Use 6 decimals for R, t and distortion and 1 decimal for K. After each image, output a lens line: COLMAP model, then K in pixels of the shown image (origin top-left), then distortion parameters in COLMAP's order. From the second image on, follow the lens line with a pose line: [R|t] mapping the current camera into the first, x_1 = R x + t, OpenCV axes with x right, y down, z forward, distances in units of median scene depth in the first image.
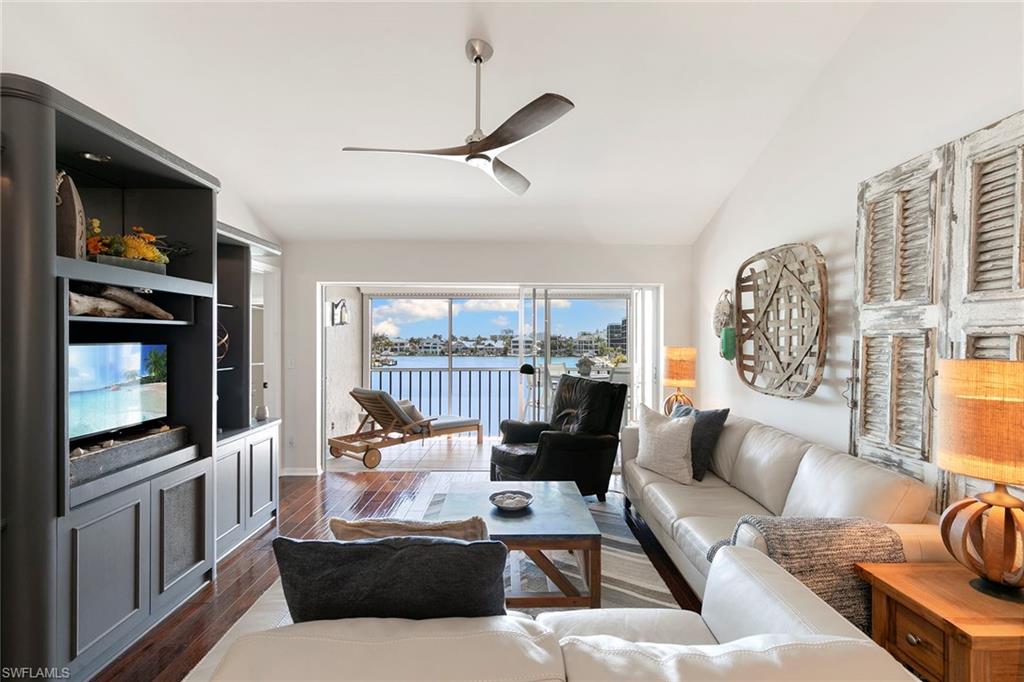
lens RADIAL K [[457.6, 0, 509.8], [0, 457.6, 342.9], [0, 0, 1]] dist [0.009506, -0.002823]
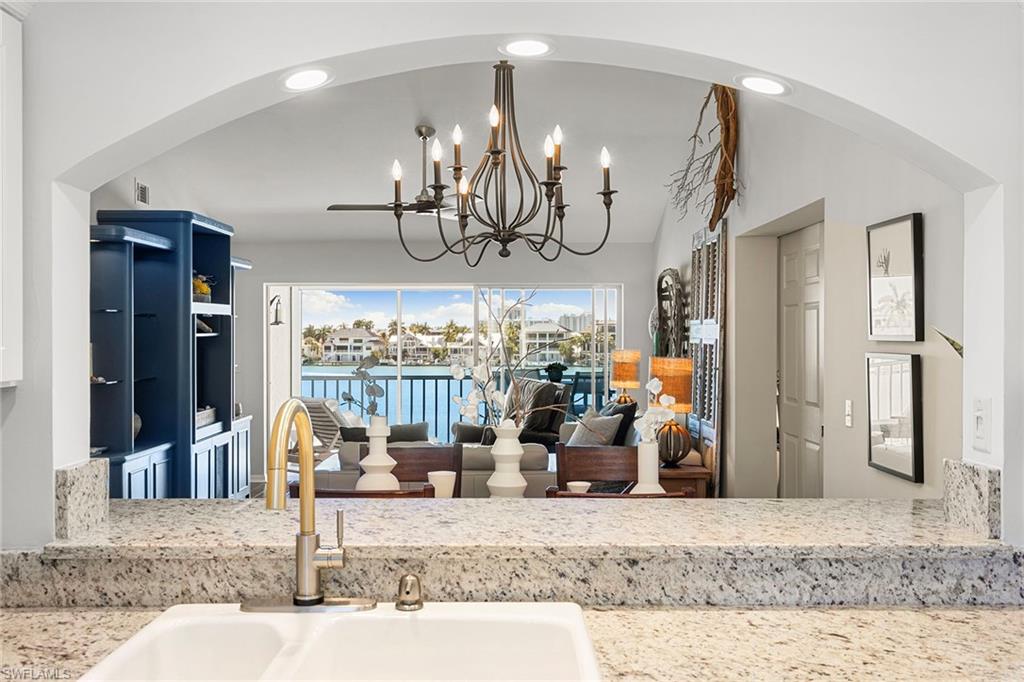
lens RADIAL K [[977.5, 0, 513.9], [0, 977.5, 339.8], [0, 0, 1]] dist [0.004467, 0.000000]
pose [[0.999990, -0.002743, -0.003506, 0.112735], [0.002750, 0.999994, 0.002215, -0.016096], [0.003500, -0.002224, 0.999991, -1.043894]]
